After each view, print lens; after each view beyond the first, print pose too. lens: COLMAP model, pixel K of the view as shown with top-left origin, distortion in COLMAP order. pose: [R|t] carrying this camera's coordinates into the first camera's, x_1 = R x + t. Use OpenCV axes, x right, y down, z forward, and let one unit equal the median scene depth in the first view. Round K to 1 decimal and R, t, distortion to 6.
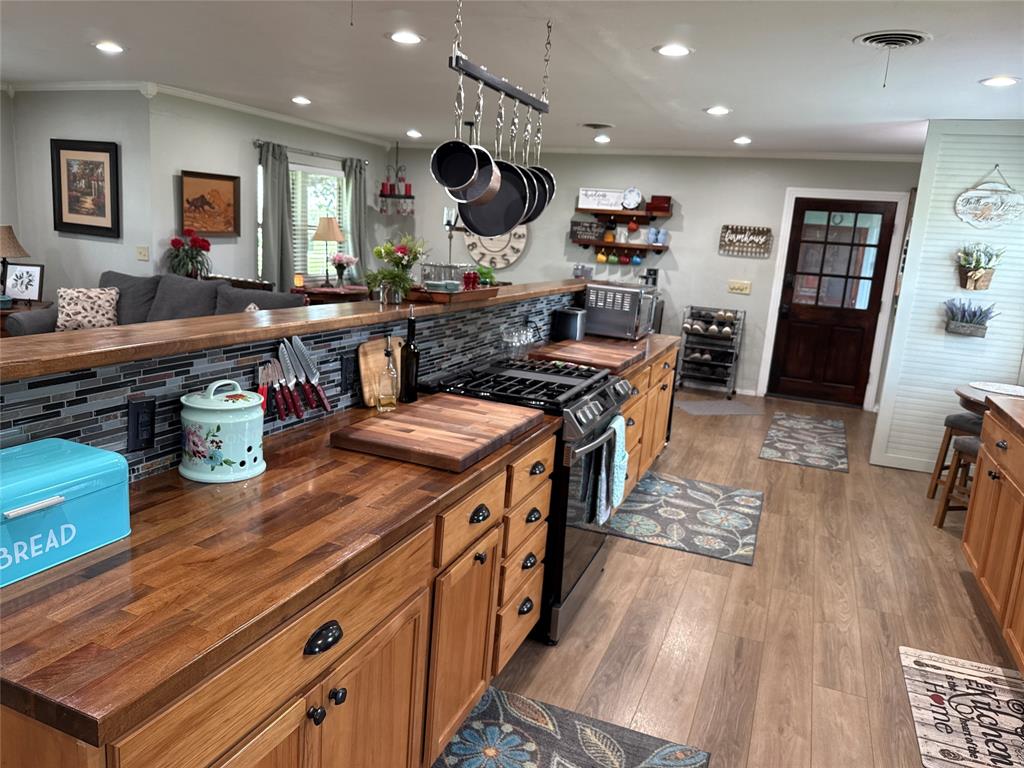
lens RADIAL K [[721.3, 0, 512.0], [0, 721.3, 384.0], [0, 0, 1]] dist [0.059983, -0.098544]
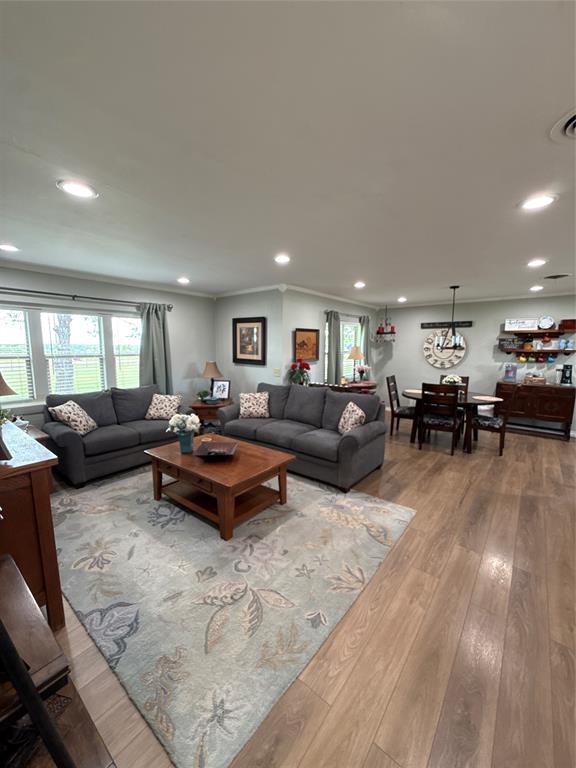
lens RADIAL K [[307.1, 0, 288.0], [0, 307.1, 384.0], [0, 0, 1]] dist [0.000187, -0.000425]
pose [[0.955771, -0.032950, -0.292259, -0.223092], [0.004991, 0.995379, -0.095900, -0.065768], [0.294068, 0.090199, 0.951519, 0.222723]]
